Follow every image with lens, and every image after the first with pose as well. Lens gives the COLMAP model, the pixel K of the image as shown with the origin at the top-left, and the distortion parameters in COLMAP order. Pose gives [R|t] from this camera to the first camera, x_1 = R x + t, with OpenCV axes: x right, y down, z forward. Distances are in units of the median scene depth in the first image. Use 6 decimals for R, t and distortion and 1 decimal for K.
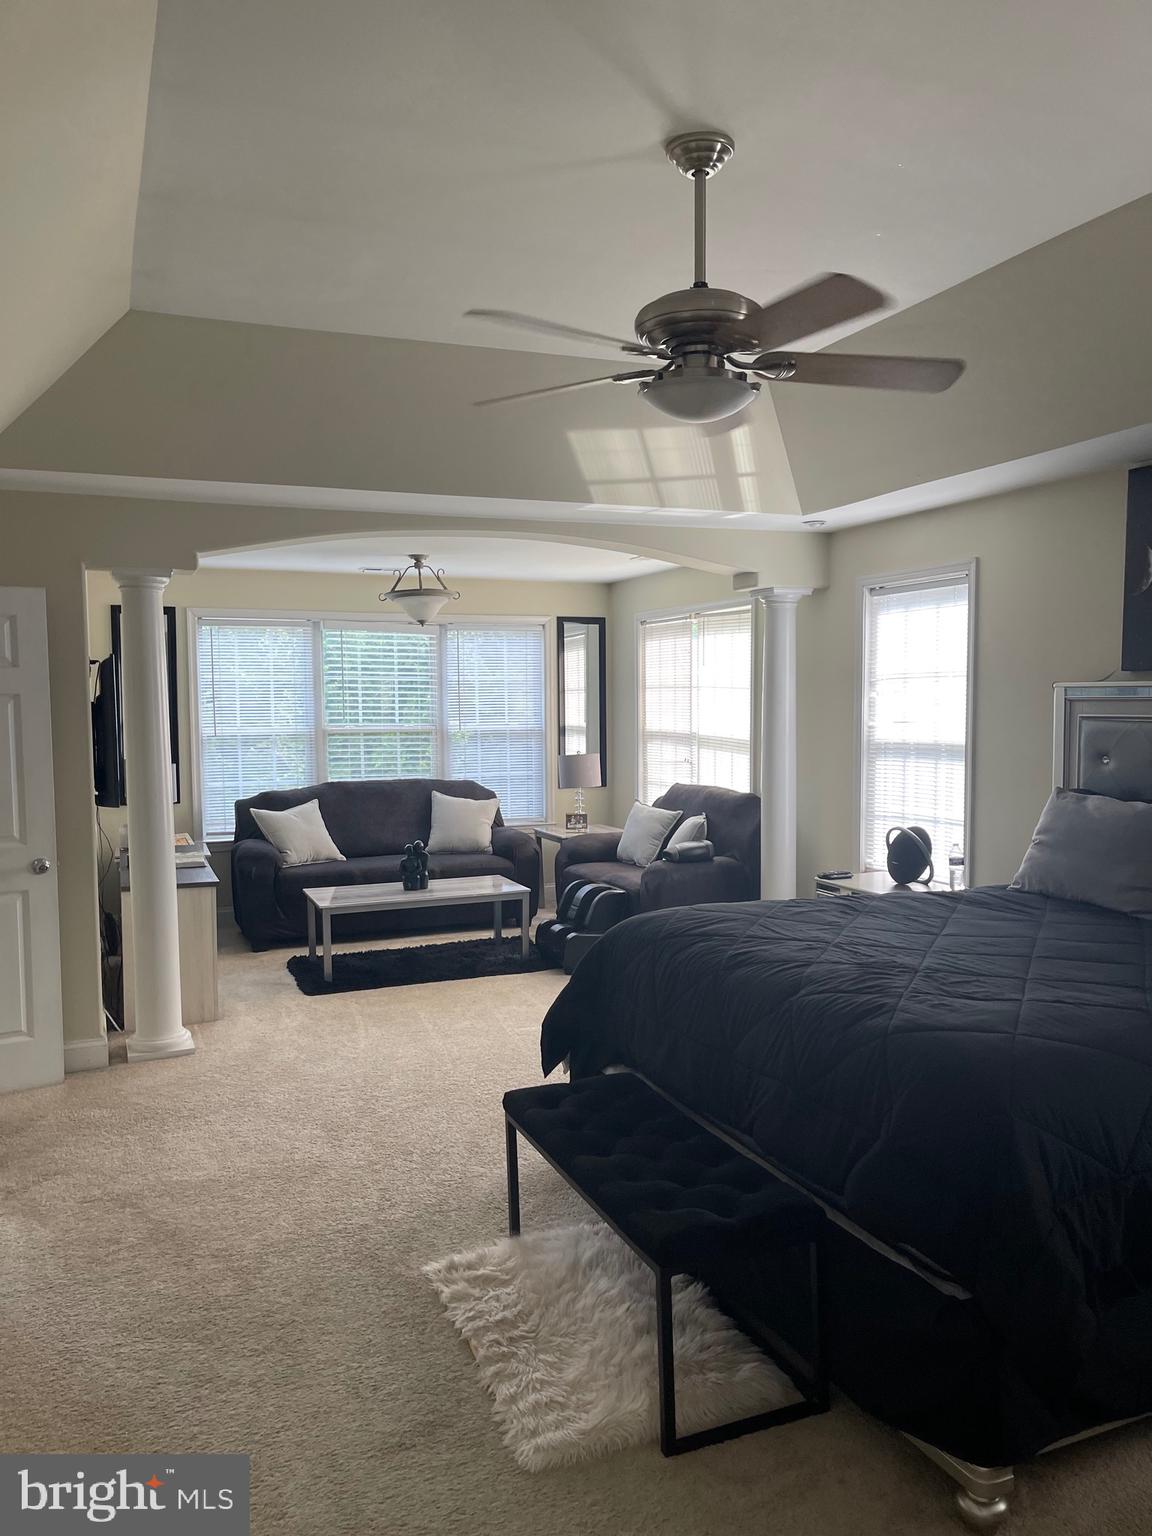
lens RADIAL K [[1147.6, 0, 573.7], [0, 1147.6, 772.8], [0, 0, 1]] dist [0.056139, -0.091516]
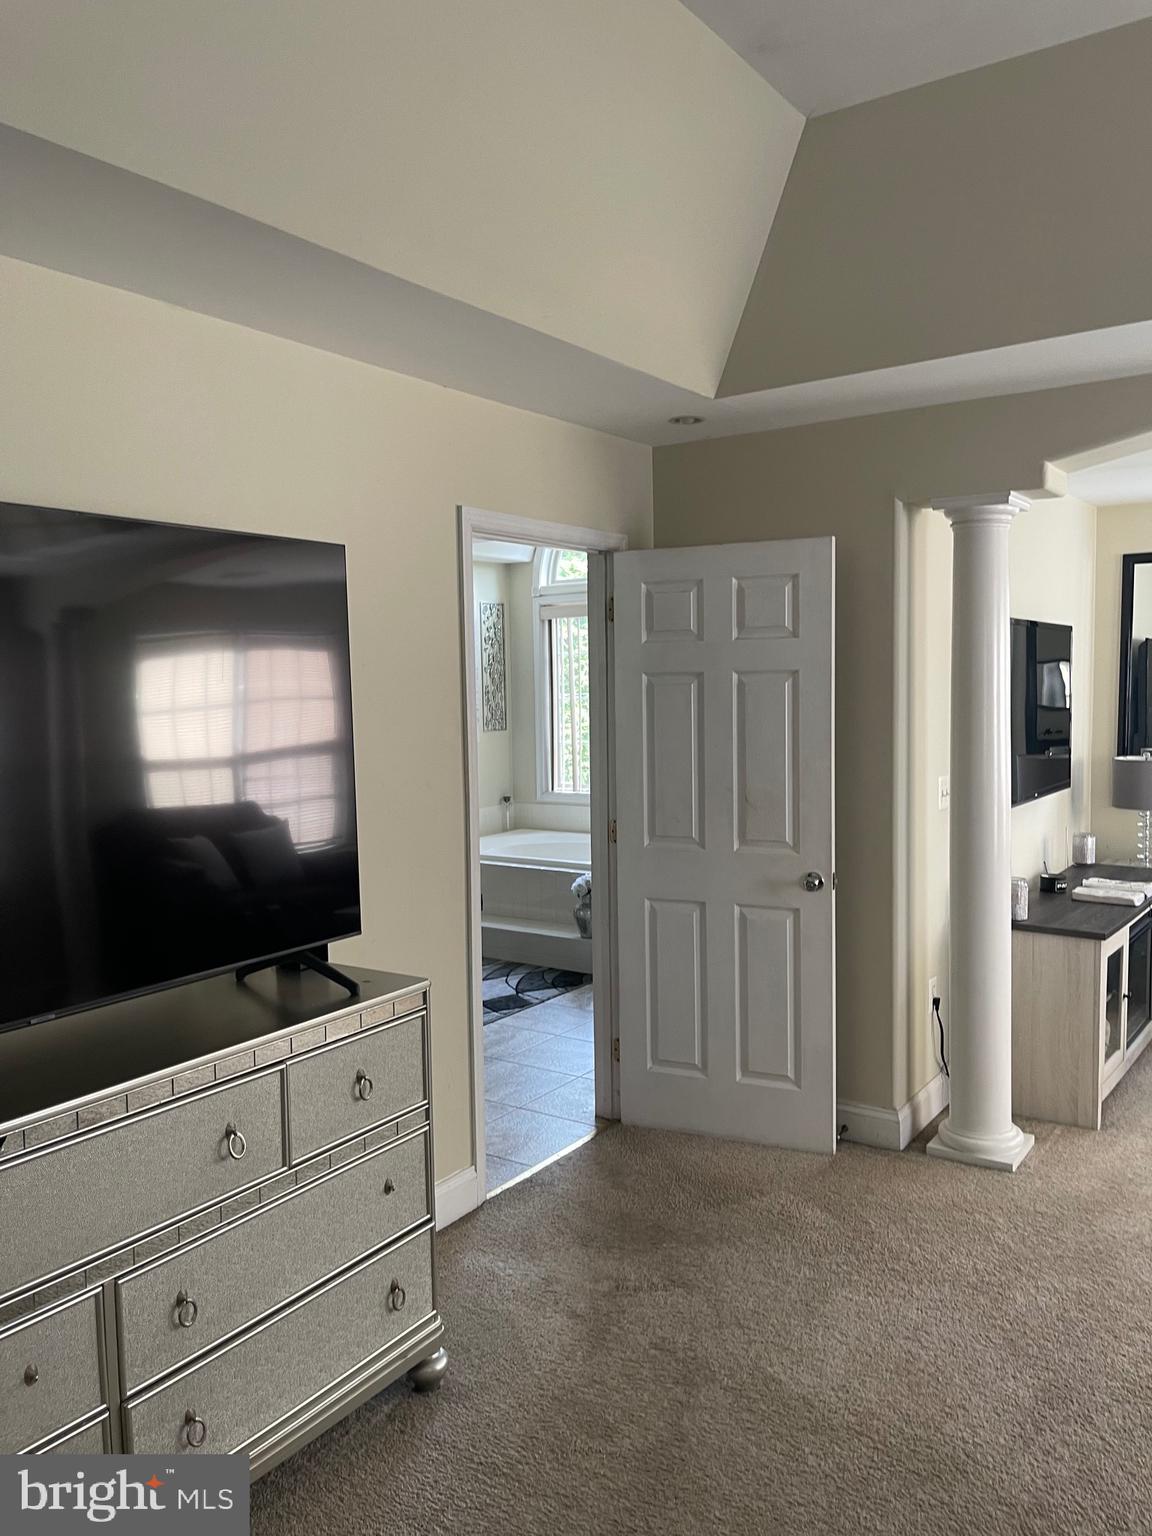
lens RADIAL K [[1165.3, 0, 580.4], [0, 1165.3, 758.9], [0, 0, 1]] dist [0.074285, -0.096545]
pose [[0.543296, 0.058411, -0.837507, 0.133756], [-0.045374, 0.998162, 0.040181, -0.031346], [0.838314, 0.016171, 0.544948, 0.414402]]
